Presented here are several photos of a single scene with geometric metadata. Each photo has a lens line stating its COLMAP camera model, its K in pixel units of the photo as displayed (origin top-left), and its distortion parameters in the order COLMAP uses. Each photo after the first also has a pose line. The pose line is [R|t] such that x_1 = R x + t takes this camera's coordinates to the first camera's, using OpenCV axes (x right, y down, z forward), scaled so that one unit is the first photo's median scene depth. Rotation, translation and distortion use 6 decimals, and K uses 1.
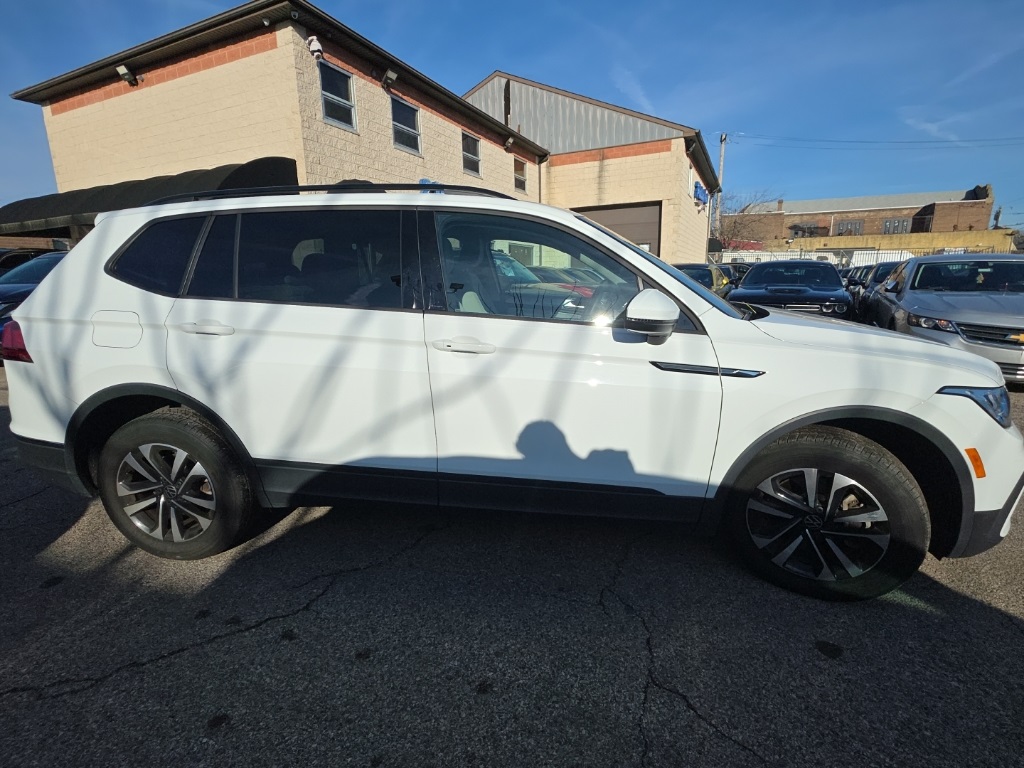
lens RADIAL K [[500.7, 0, 512.0], [0, 500.7, 384.0], [0, 0, 1]] dist [0.001790, -0.000369]
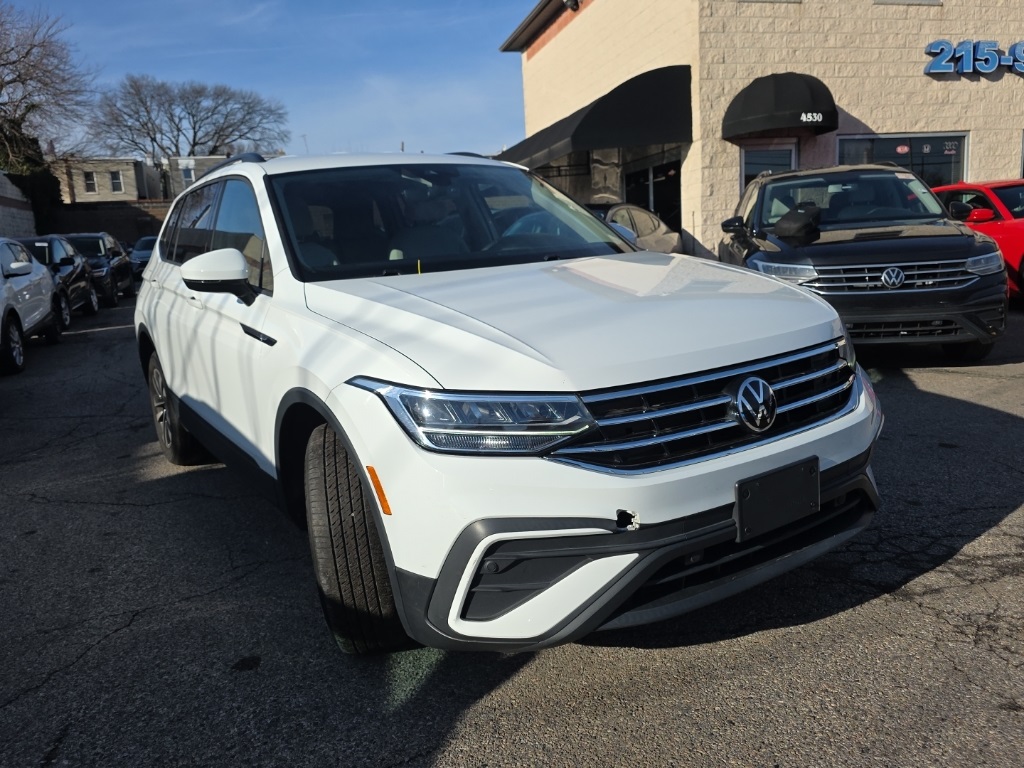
lens RADIAL K [[784.7, 0, 512.0], [0, 784.7, 384.0], [0, 0, 1]] dist [0.025001, -0.002790]
pose [[0.644064, 0.109550, -0.757087, 0.326825], [-0.111199, 0.992588, 0.049028, -0.011128], [0.756847, 0.052610, 0.651472, 0.074881]]
